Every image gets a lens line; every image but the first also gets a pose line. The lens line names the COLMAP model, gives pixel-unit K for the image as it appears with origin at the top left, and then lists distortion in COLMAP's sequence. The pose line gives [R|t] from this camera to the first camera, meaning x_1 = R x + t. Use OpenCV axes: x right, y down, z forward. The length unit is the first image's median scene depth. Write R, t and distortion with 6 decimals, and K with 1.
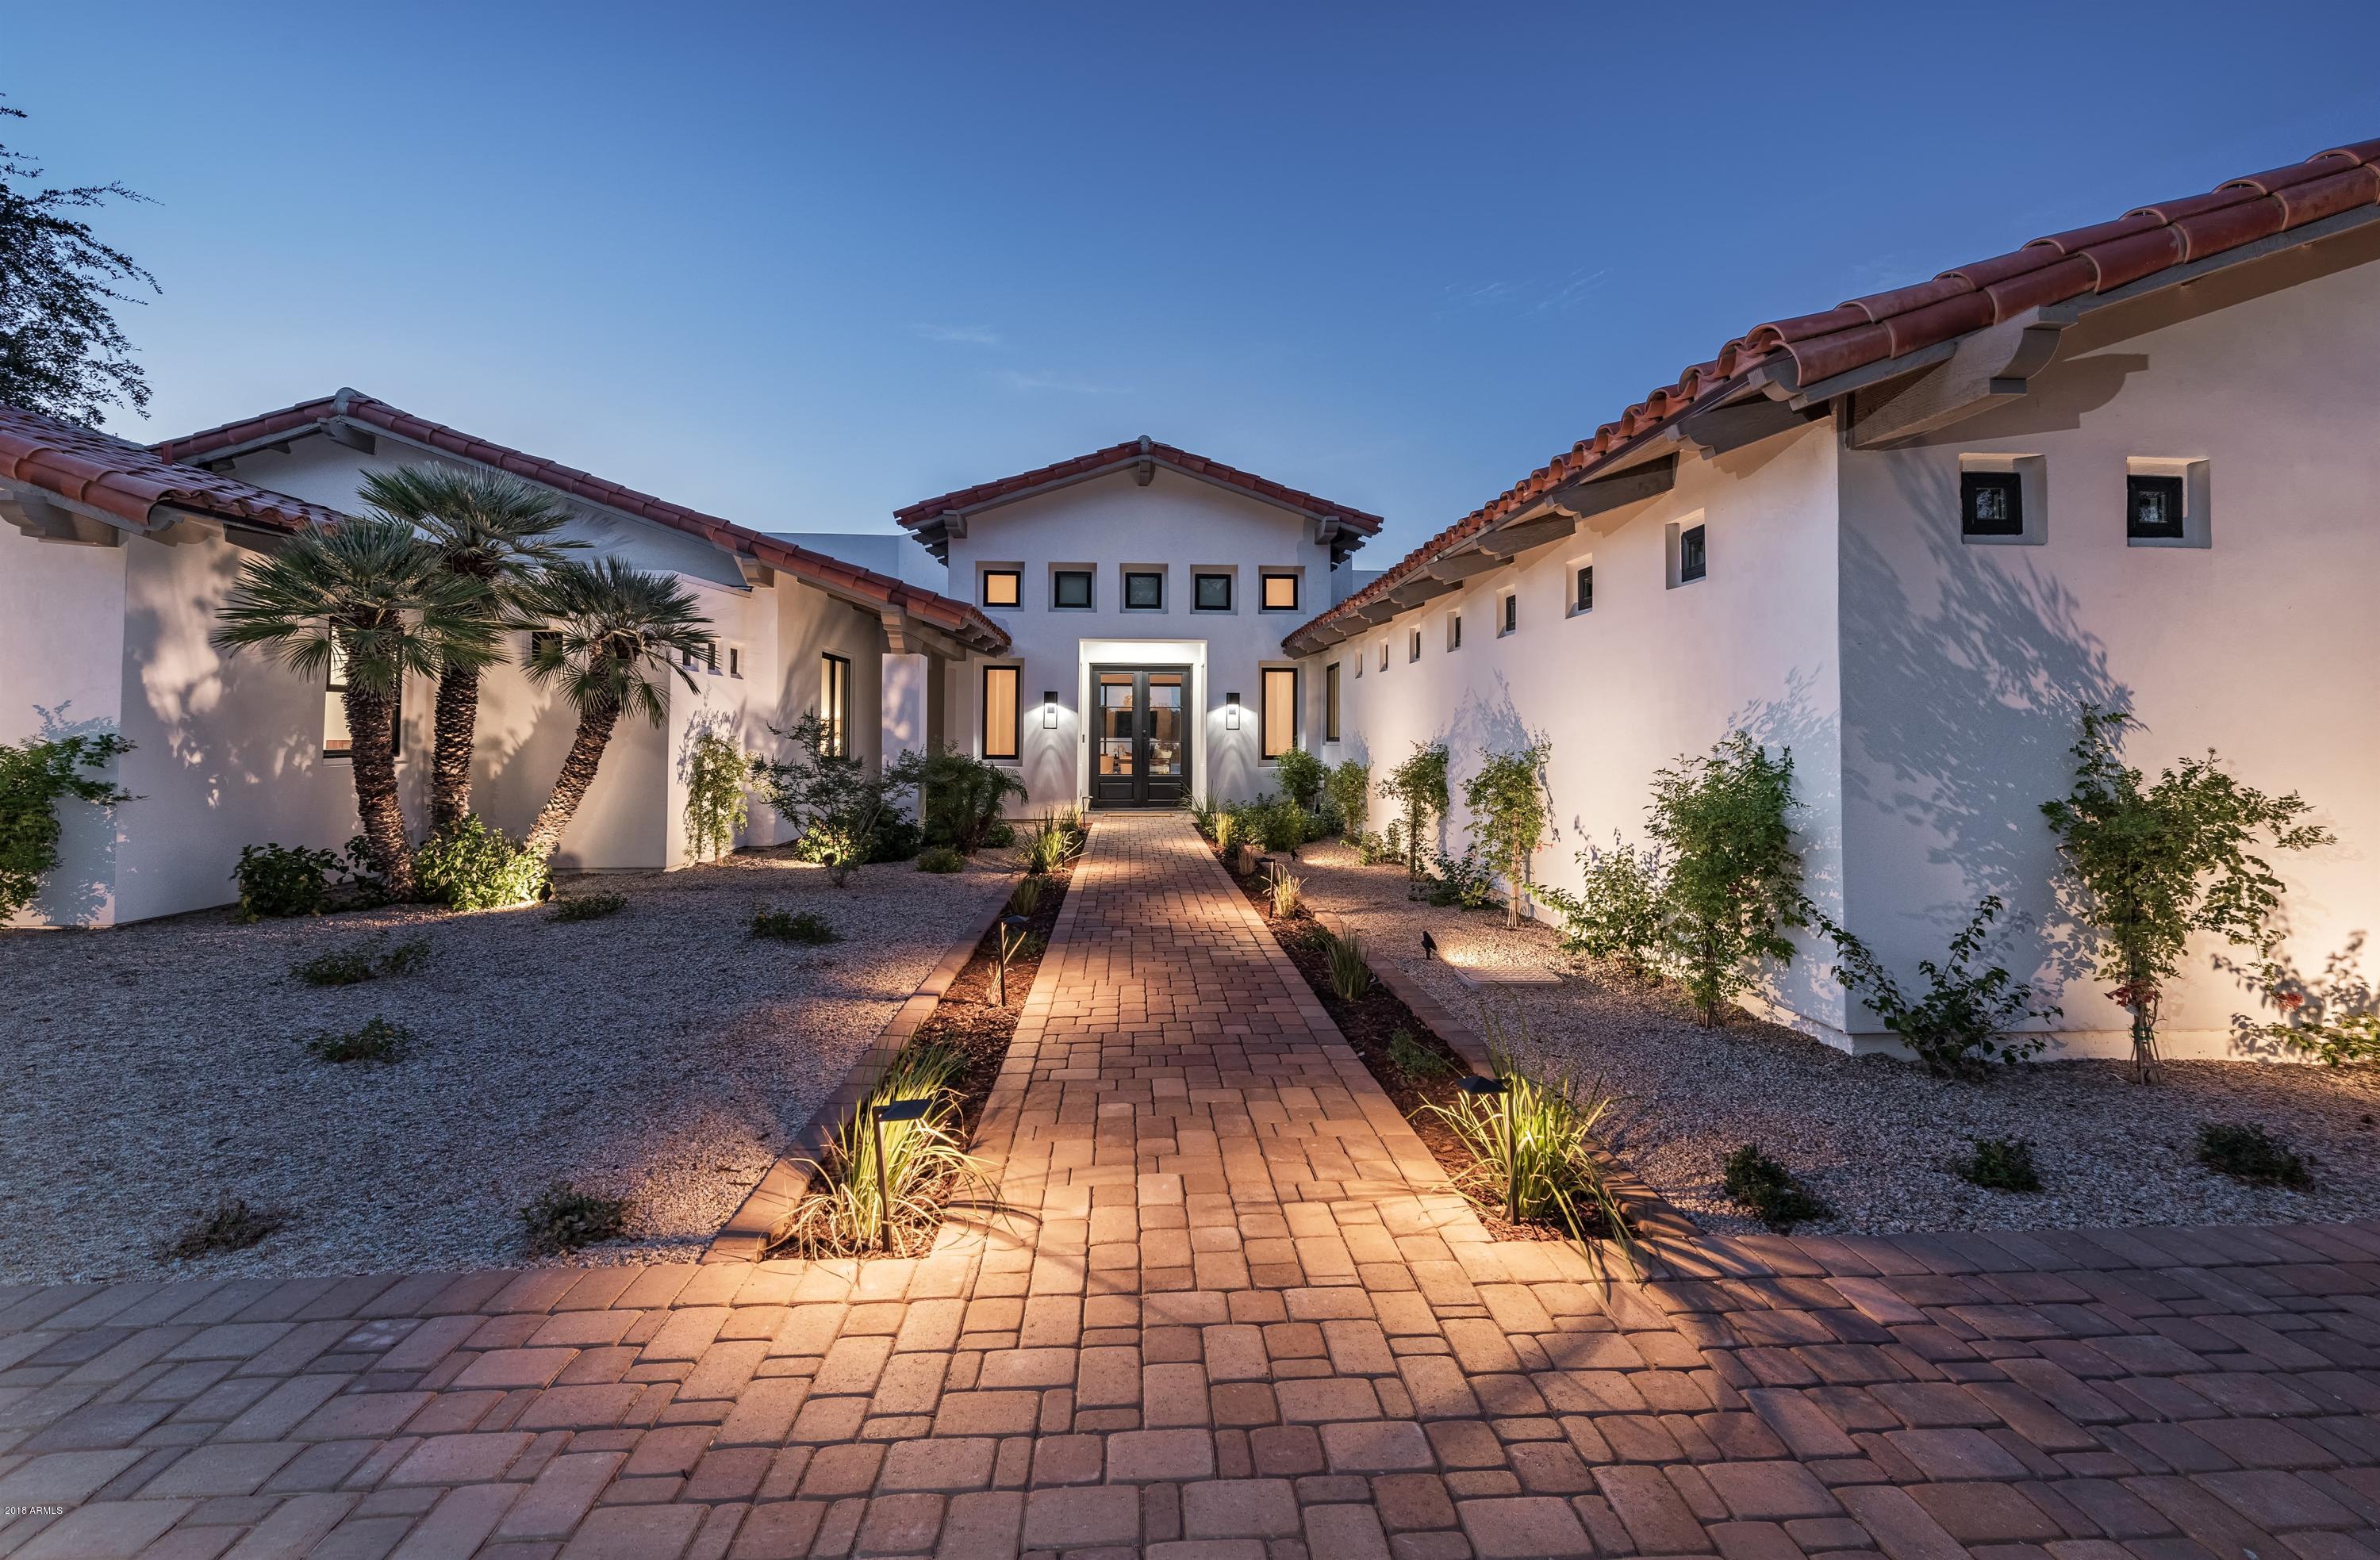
lens RADIAL K [[971.6, 0, 1214.9], [0, 971.6, 716.5], [0, 0, 1]] dist [-0.000708, -0.000172]
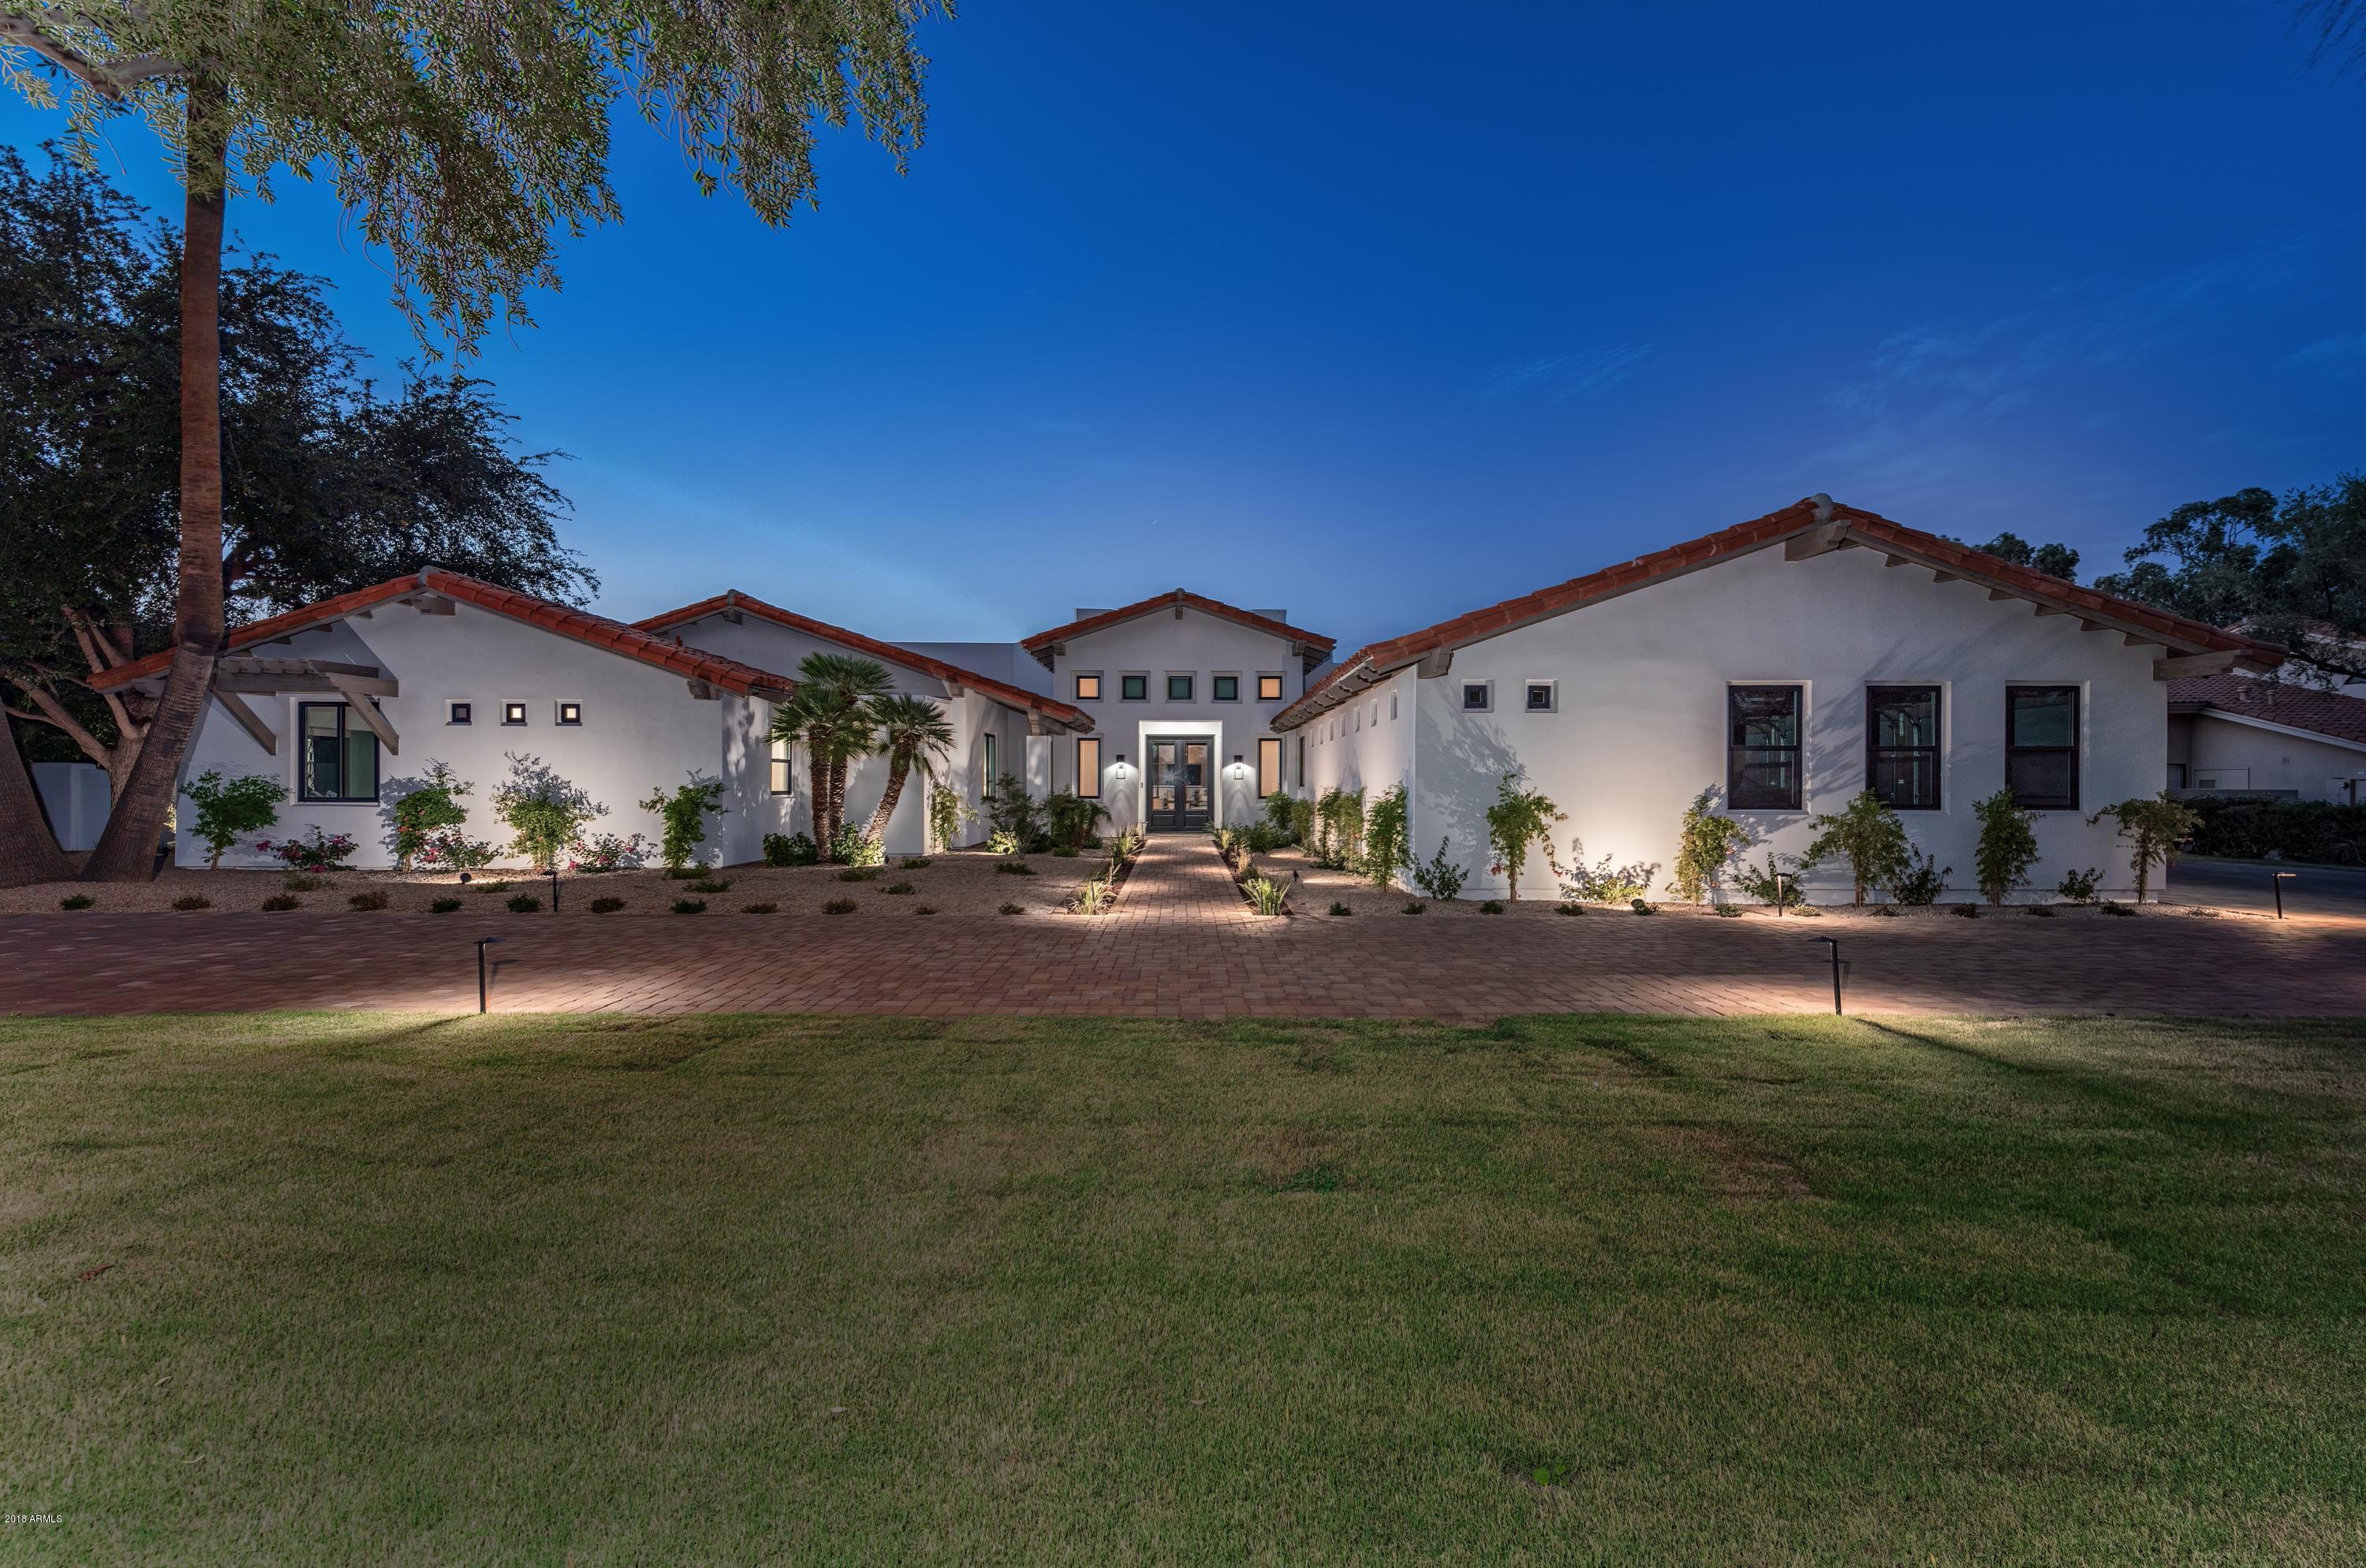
lens RADIAL K [[968.3, 0, 1183.0], [0, 968.3, 783.6], [0, 0, 1]] dist [0.022048, 0.000019]
pose [[0.996124, -0.002091, -0.087936, 0.071991], [0.003876, 0.999790, 0.020136, -0.011353], [0.087876, -0.020399, 0.995923, -0.583590]]
